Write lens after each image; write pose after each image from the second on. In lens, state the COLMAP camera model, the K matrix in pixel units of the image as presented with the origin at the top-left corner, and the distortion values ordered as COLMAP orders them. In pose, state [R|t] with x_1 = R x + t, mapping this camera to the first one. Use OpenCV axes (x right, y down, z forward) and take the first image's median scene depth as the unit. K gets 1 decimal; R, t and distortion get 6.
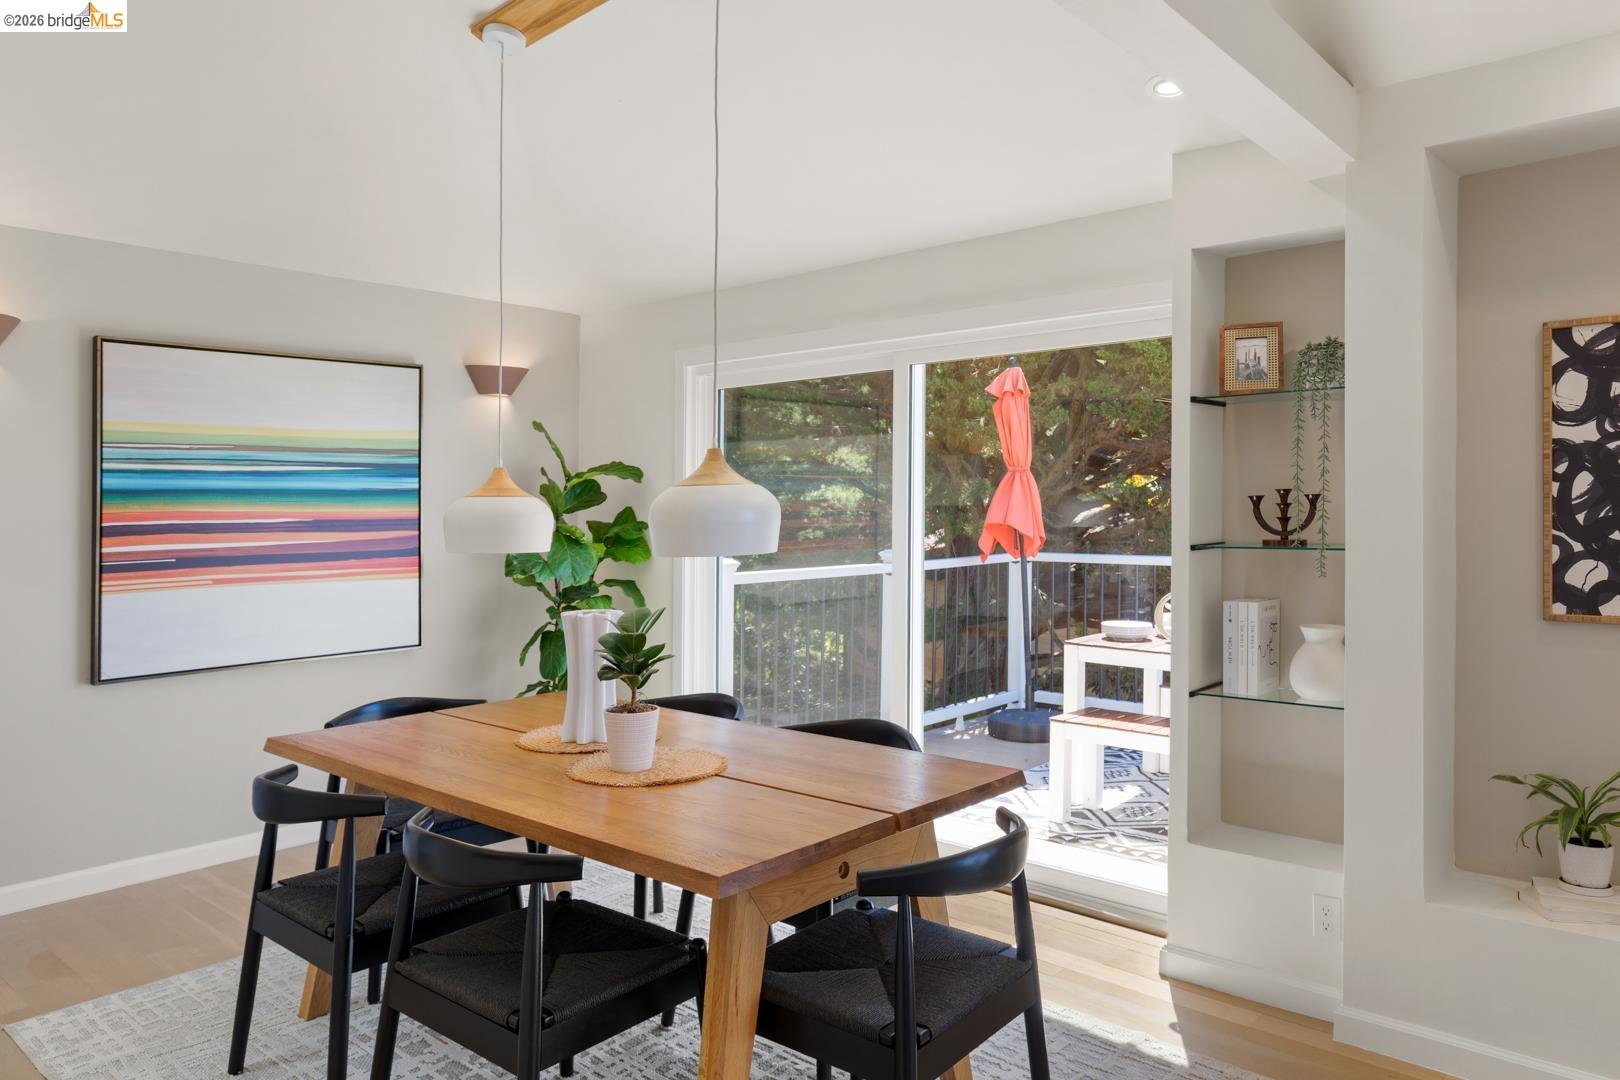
lens RADIAL K [[1125.1, 0, 804.0], [0, 1125.1, 532.1], [0, 0, 1]] dist [-0.020961, 0.000987]
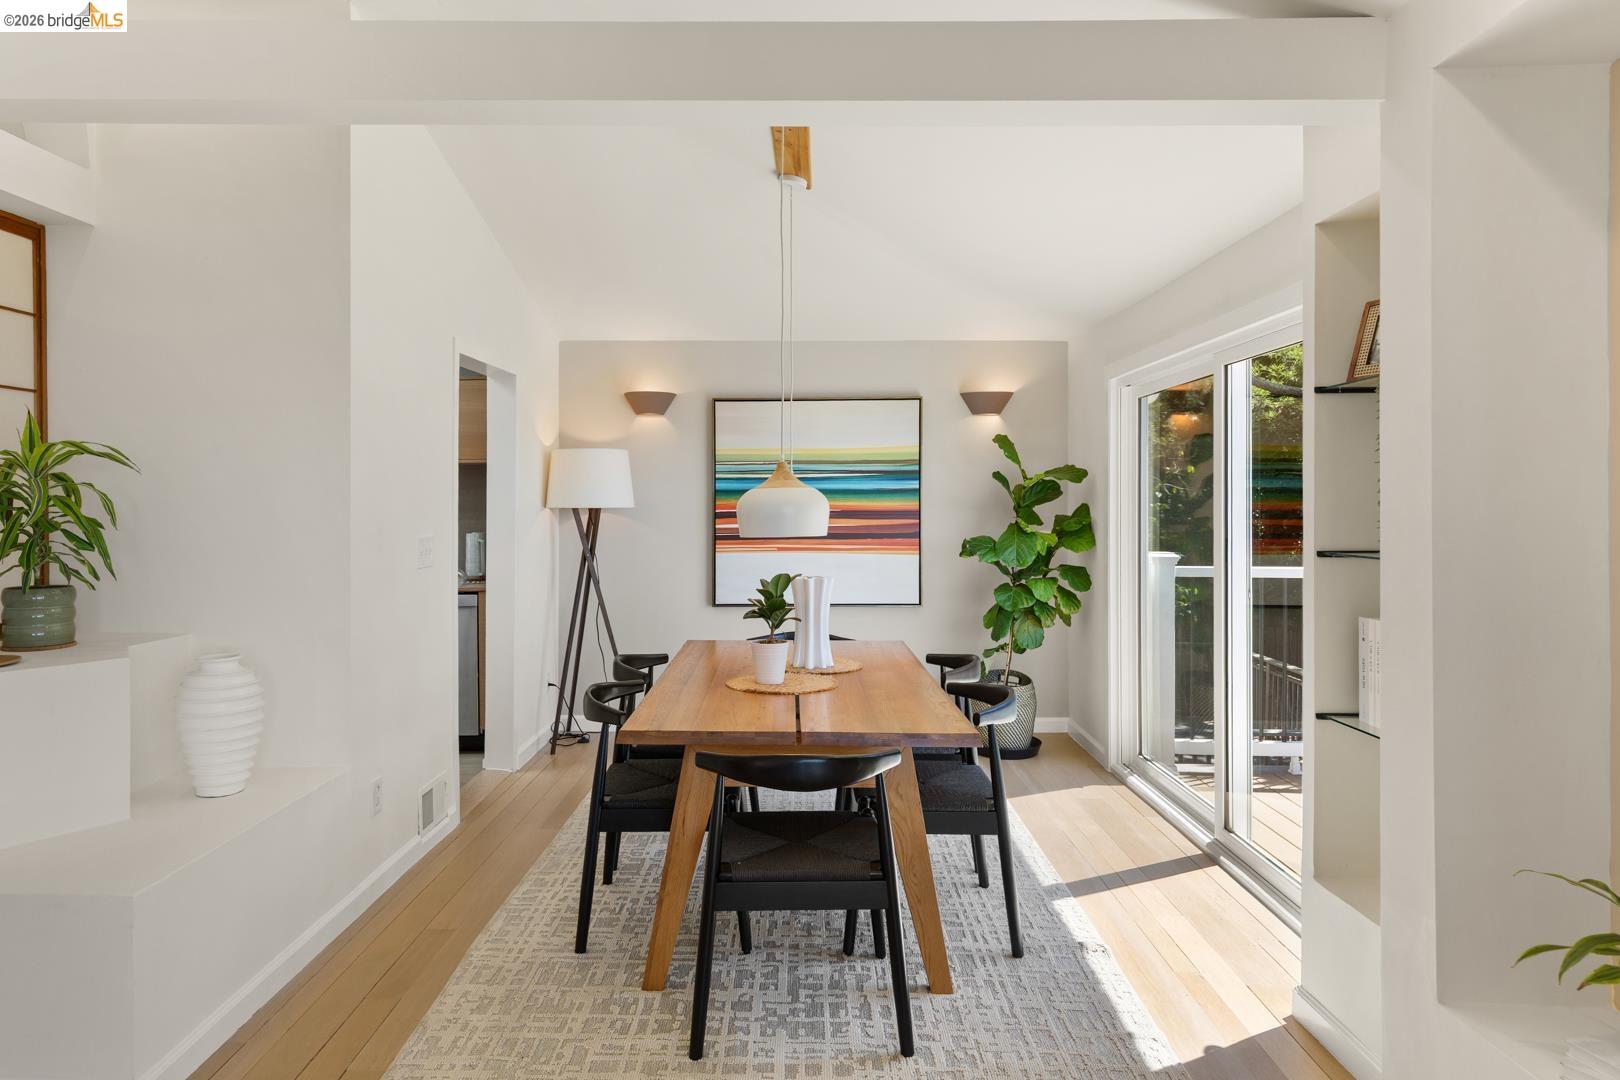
lens RADIAL K [[985.4, 0, 770.3], [0, 985.4, 538.4], [0, 0, 1]] dist [0.034606, -0.000085]
pose [[0.642948, 0.036340, -0.765047, 0.458092], [-0.023176, 0.999339, 0.027991, -0.007650], [0.765559, -0.000266, 0.643365, 0.095976]]
